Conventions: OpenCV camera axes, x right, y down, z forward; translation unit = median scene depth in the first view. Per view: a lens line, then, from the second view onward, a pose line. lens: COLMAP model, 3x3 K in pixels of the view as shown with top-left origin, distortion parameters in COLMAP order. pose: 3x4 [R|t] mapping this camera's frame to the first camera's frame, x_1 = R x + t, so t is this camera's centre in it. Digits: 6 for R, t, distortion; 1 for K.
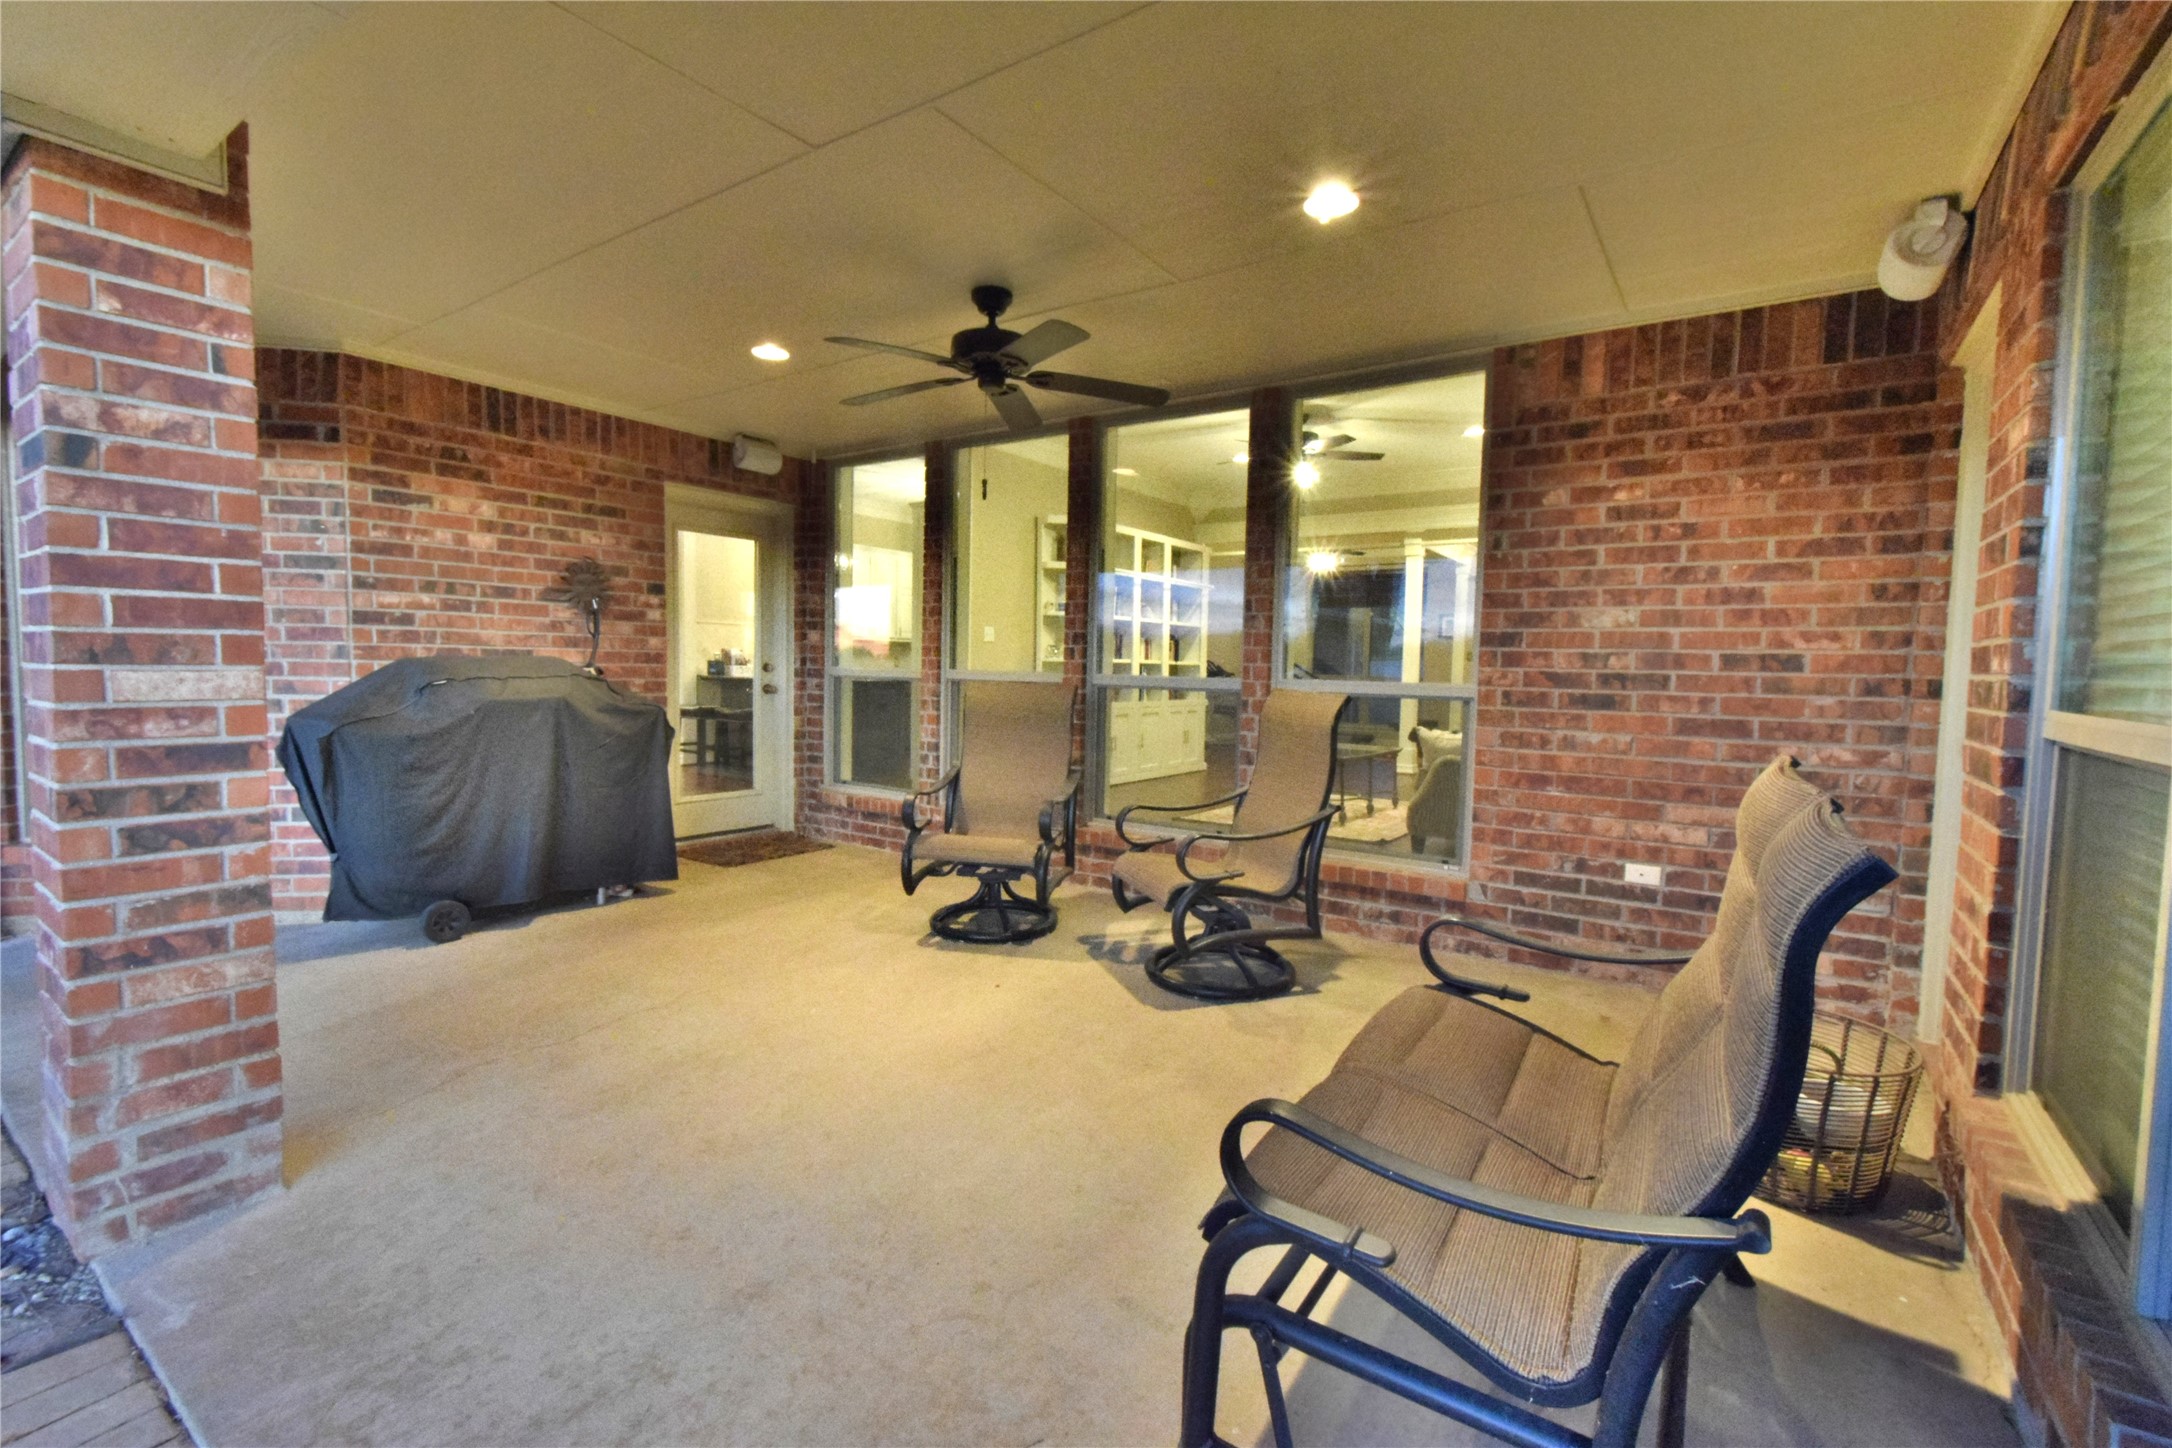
lens RADIAL K [[955.0, 0, 1090.8], [0, 955.0, 719.4], [0, 0, 1]] dist [0.000711, -0.000043]
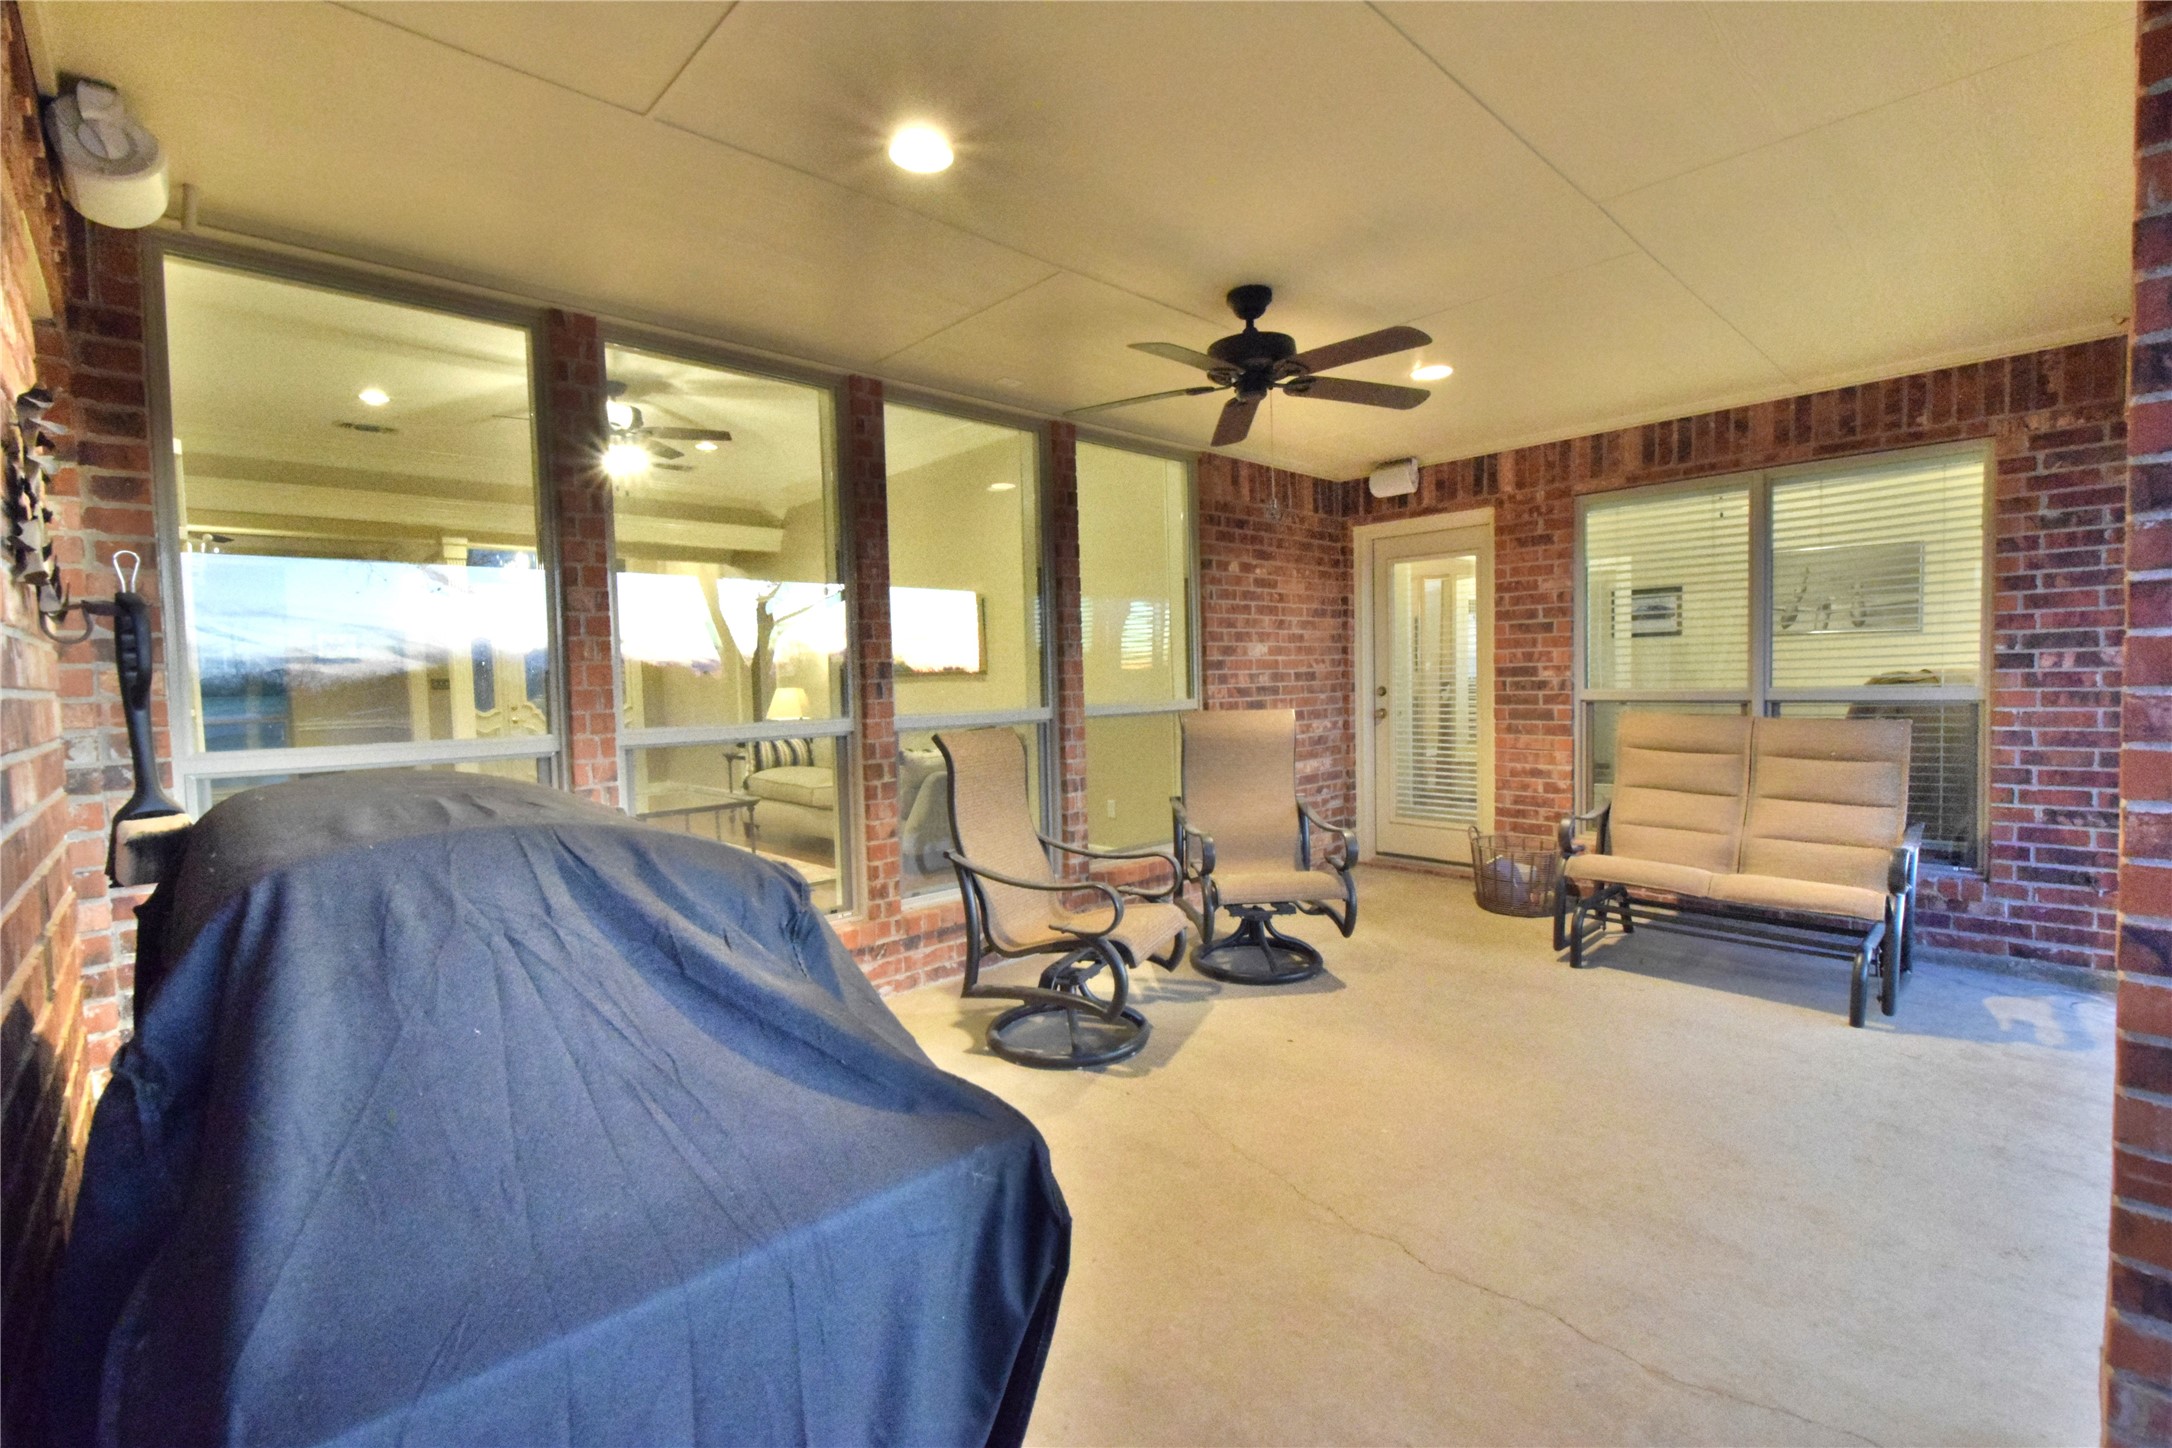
lens RADIAL K [[955.0, 0, 1091.0], [0, 955.0, 720.8], [0, 0, 1]] dist [0.000711, -0.000043]
pose [[0.203739, -0.081505, 0.975627, -0.986455], [0.089950, 0.993872, 0.064245, -0.112309], [-0.974884, 0.074668, 0.209822, 0.914147]]
